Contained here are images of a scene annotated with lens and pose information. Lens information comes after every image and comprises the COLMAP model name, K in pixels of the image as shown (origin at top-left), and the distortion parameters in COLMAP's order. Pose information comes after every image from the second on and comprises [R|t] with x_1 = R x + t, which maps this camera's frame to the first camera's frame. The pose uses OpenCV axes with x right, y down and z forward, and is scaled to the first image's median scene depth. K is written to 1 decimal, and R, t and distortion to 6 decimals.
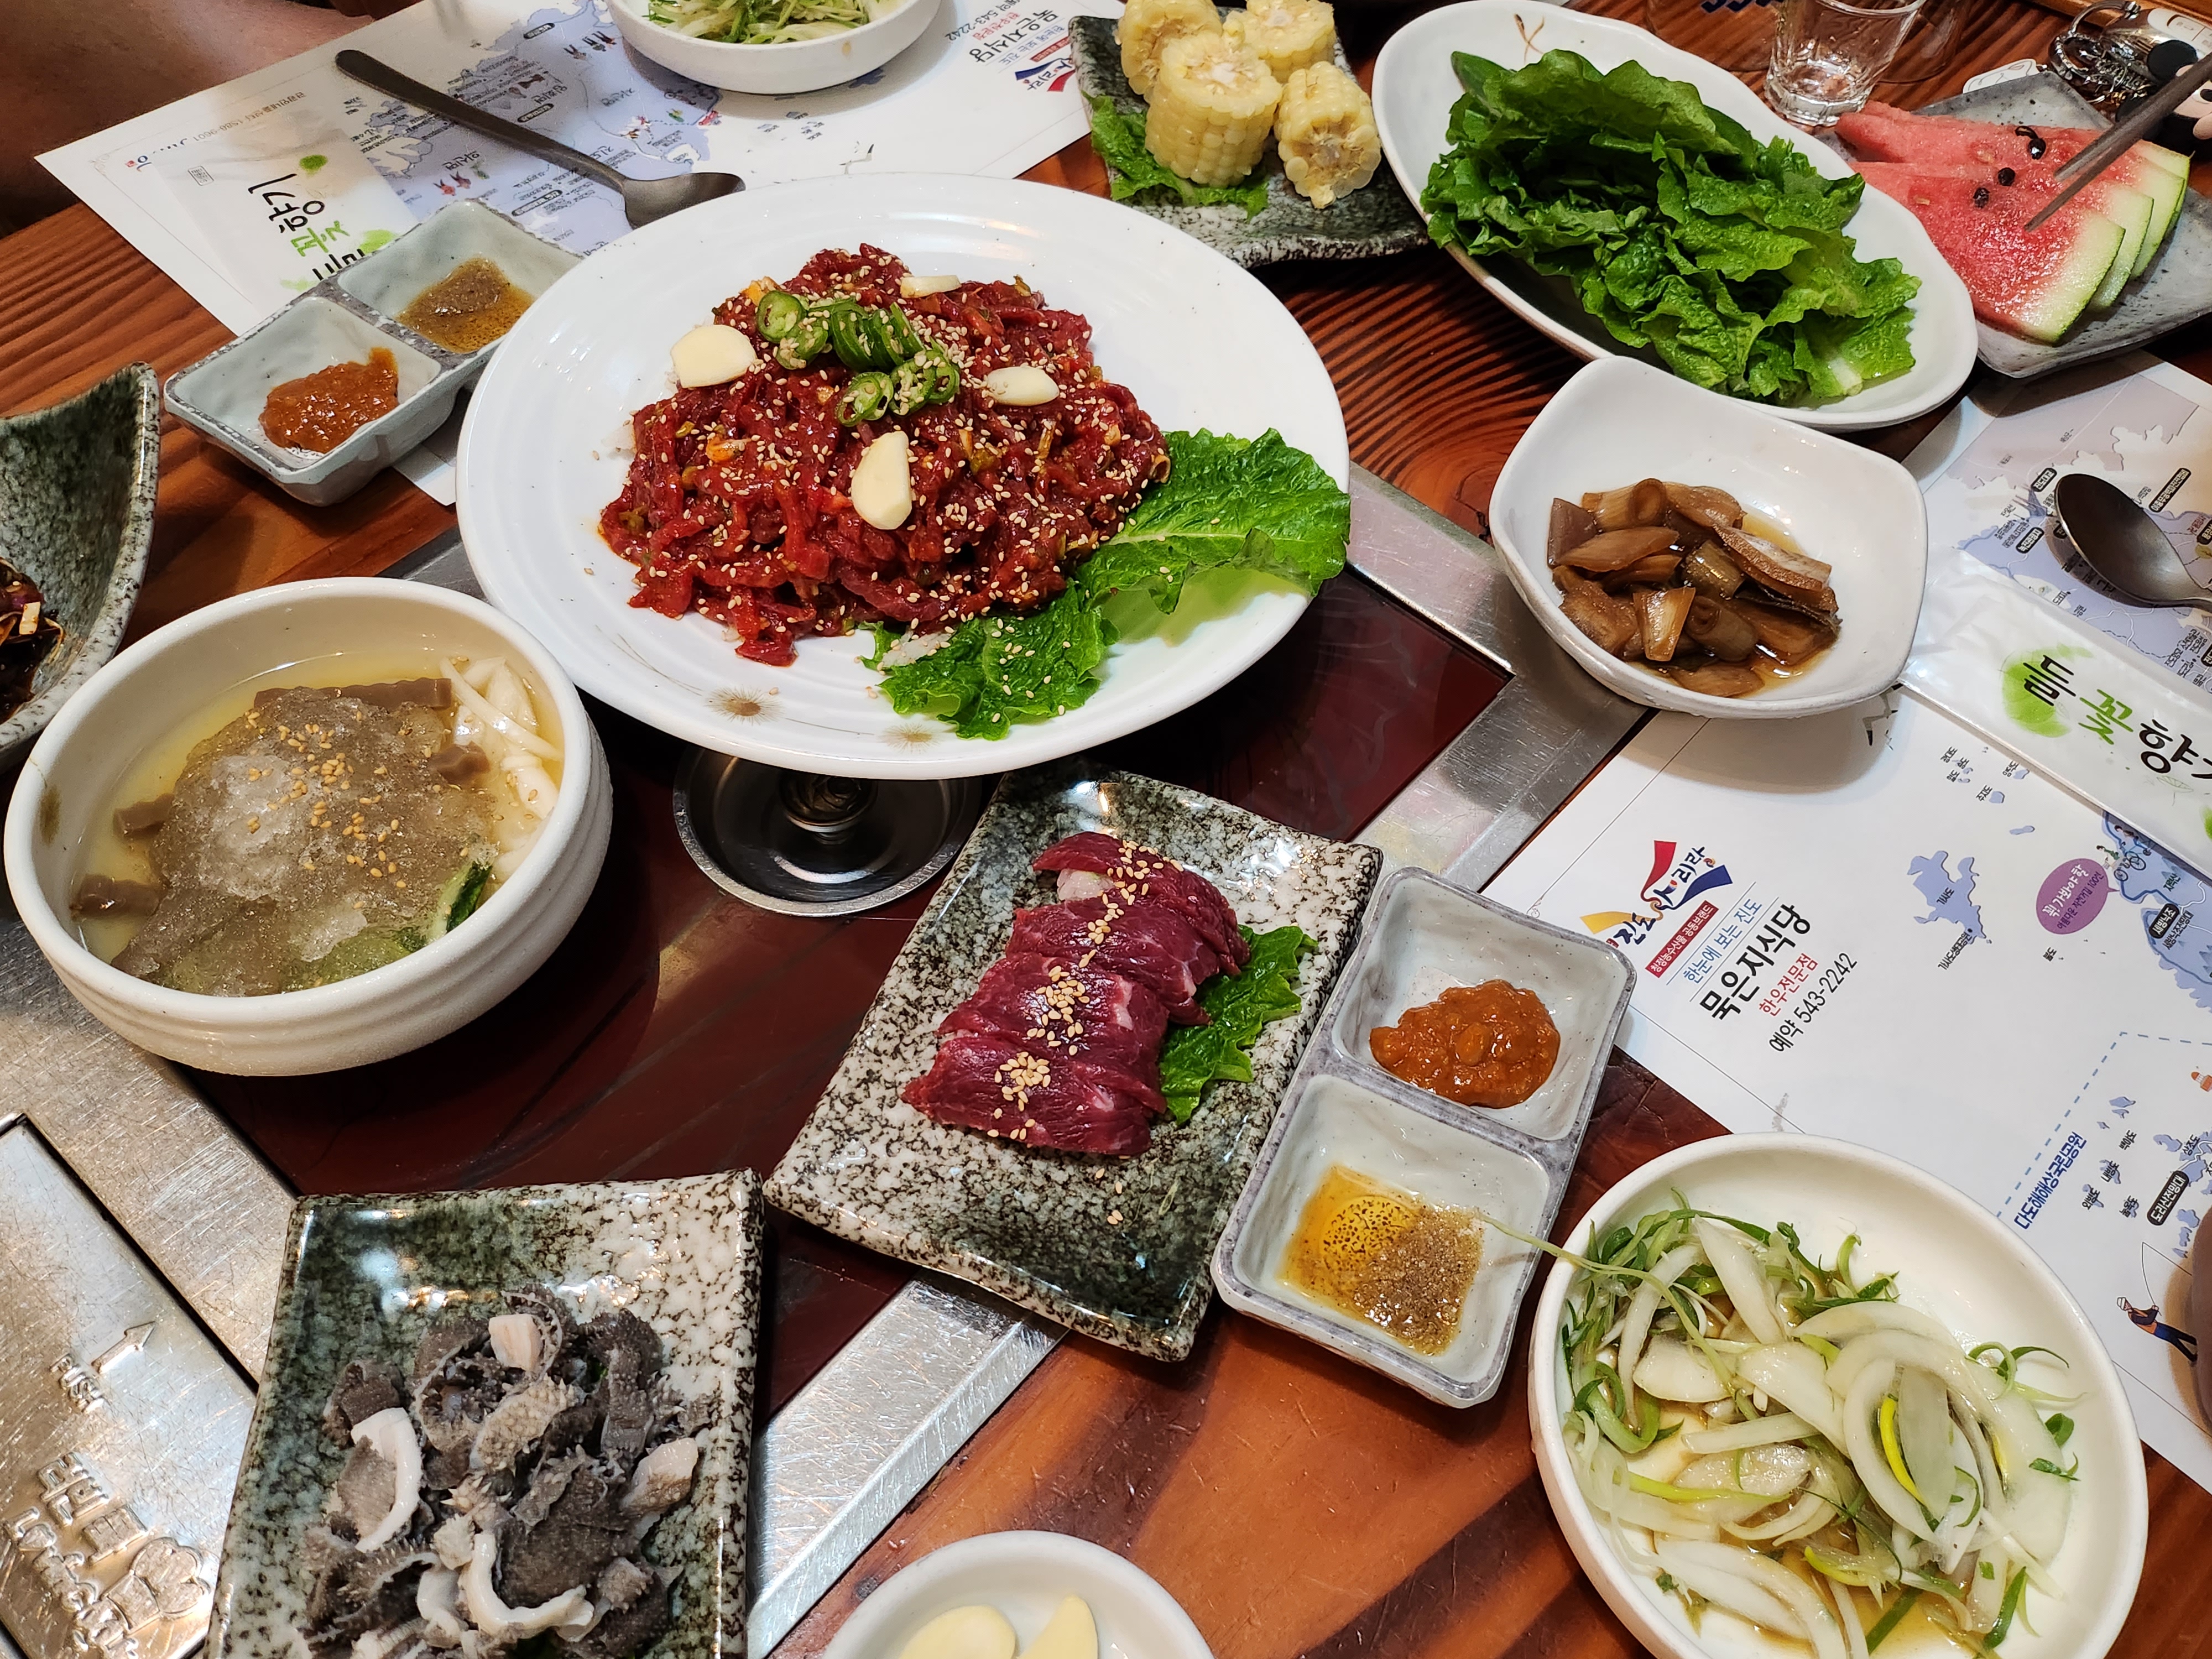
lens RADIAL K [[1617.7, 0, 1106.0], [0, 1617.7, 829.5], [0, 0, 1]] dist [-0.001783, -0.001812]
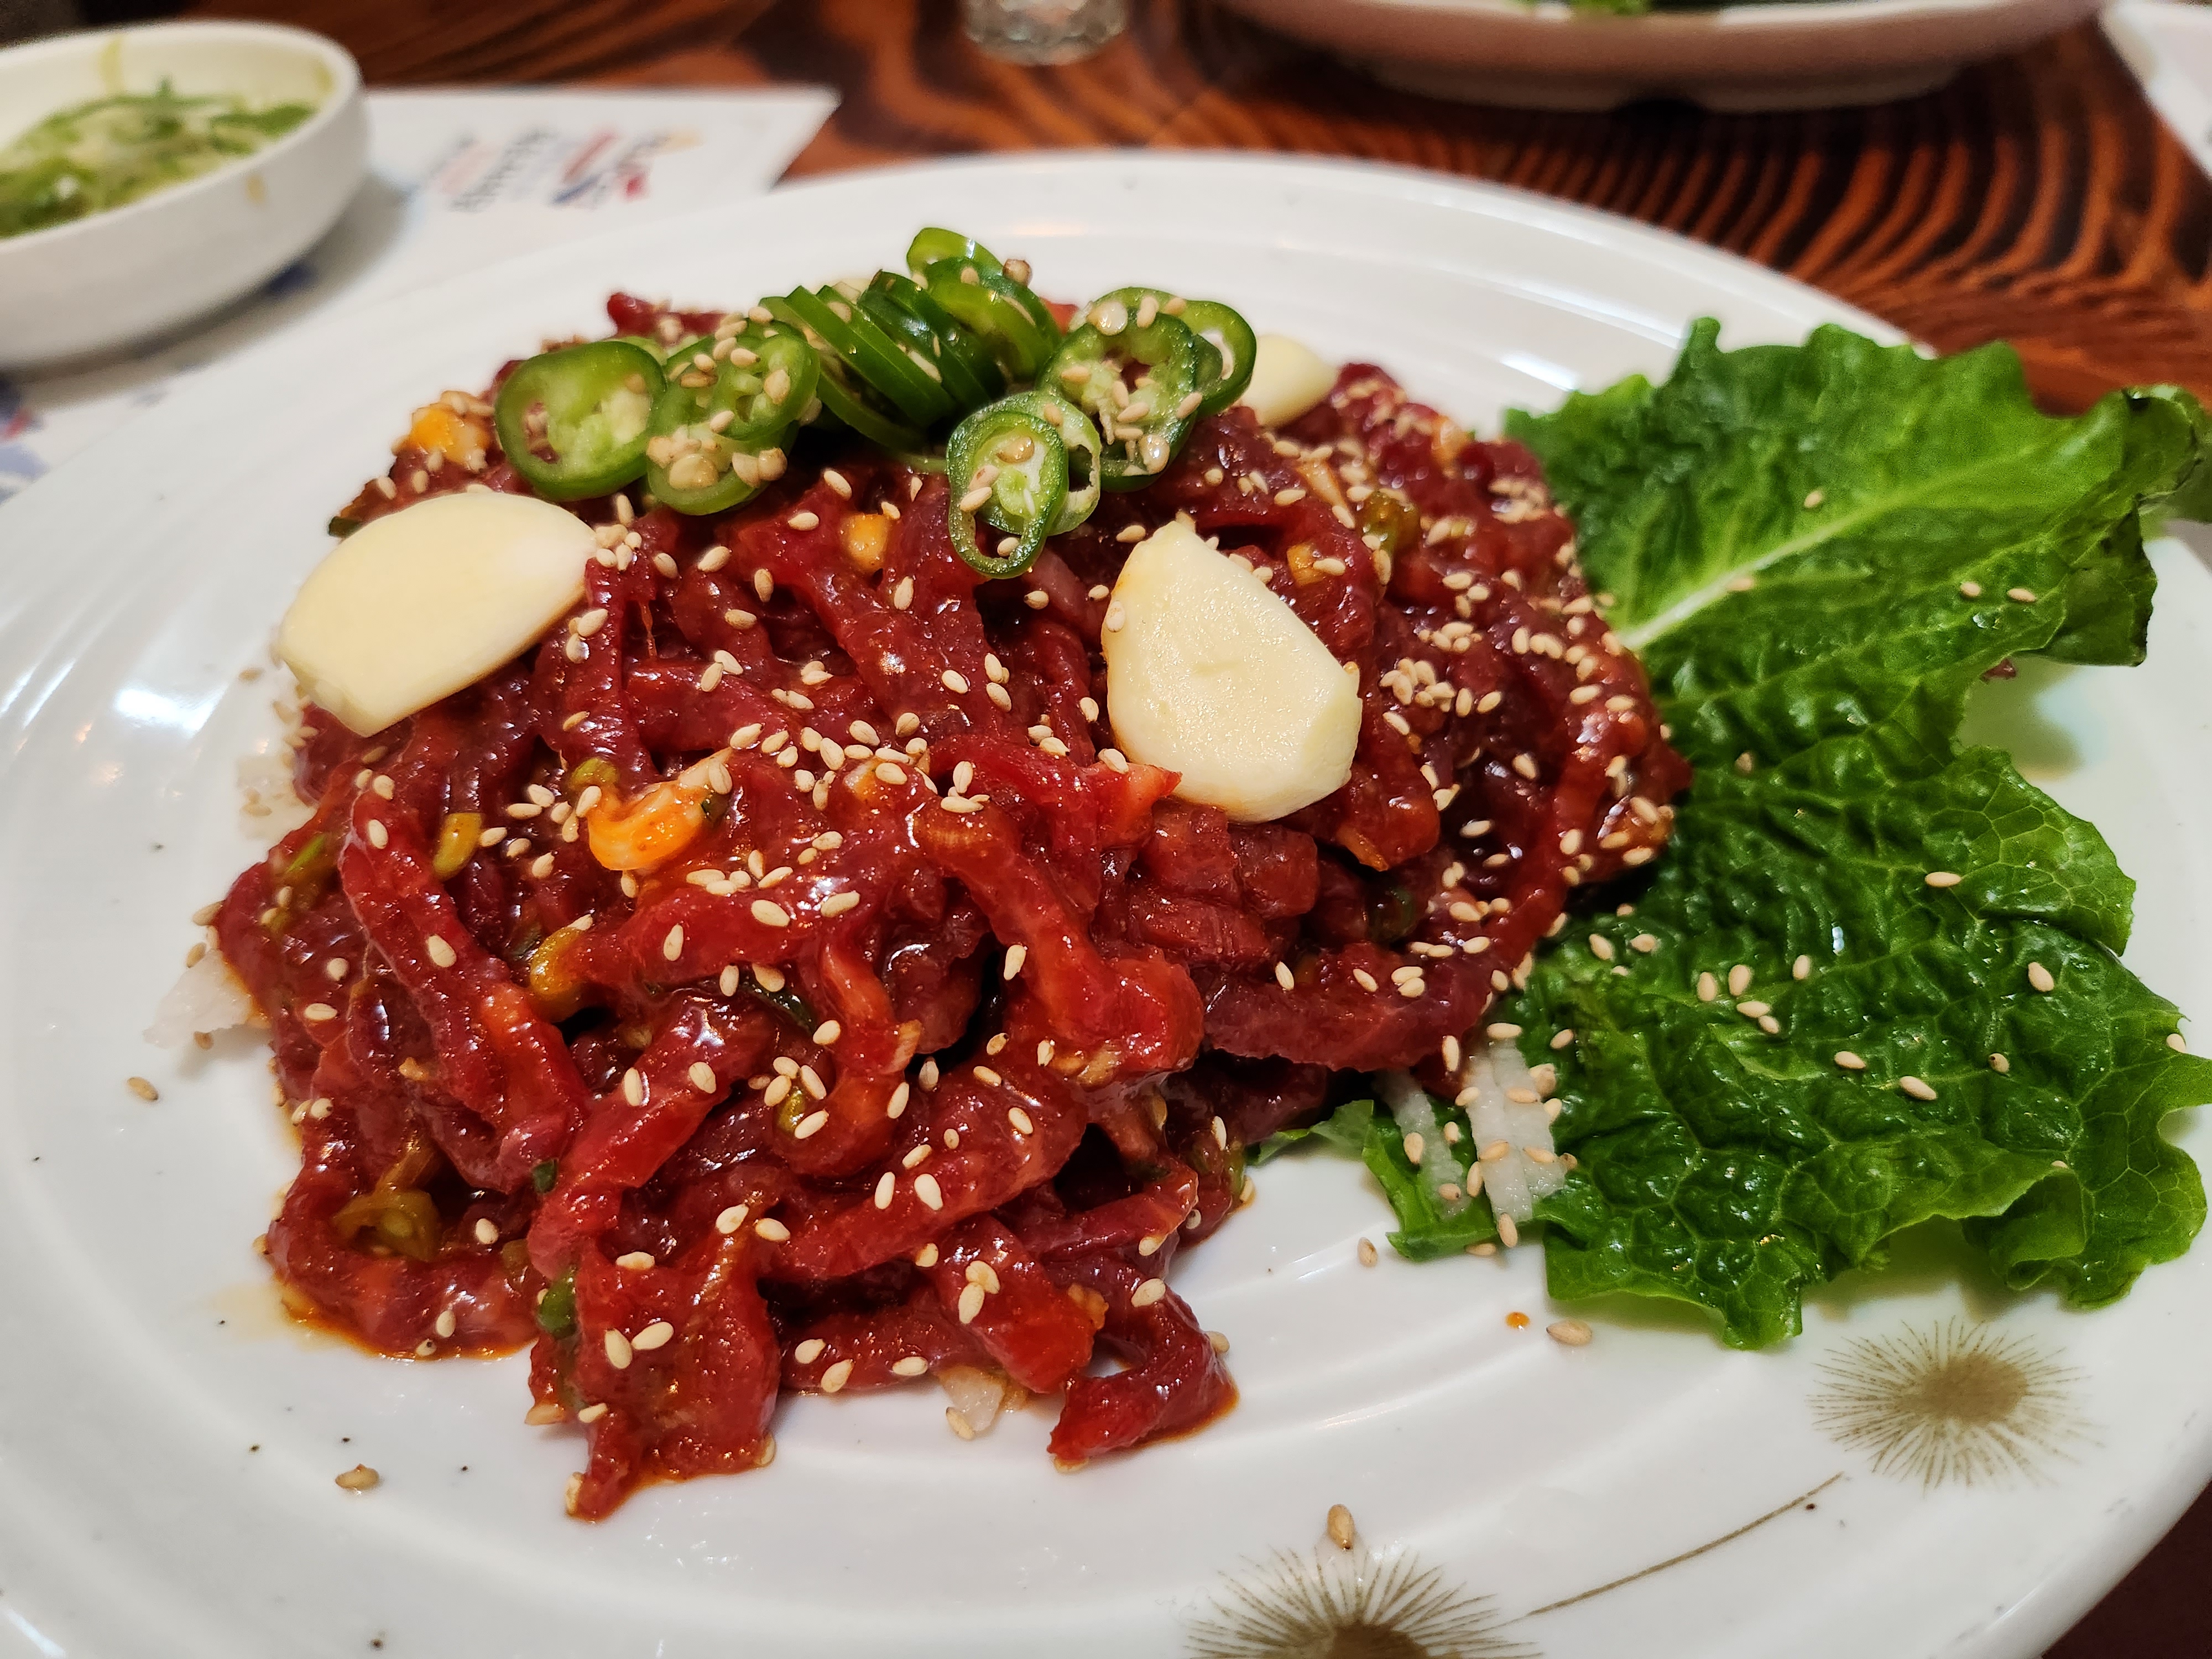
lens RADIAL K [[1617.7, 0, 1106.0], [0, 1617.7, 829.5], [0, 0, 1]] dist [-0.001783, -0.001812]
pose [[0.841078, -0.423154, 0.336940, -0.264805], [0.486644, 0.863900, -0.129825, -0.158390], [-0.236147, 0.273163, 0.932532, 0.717106]]
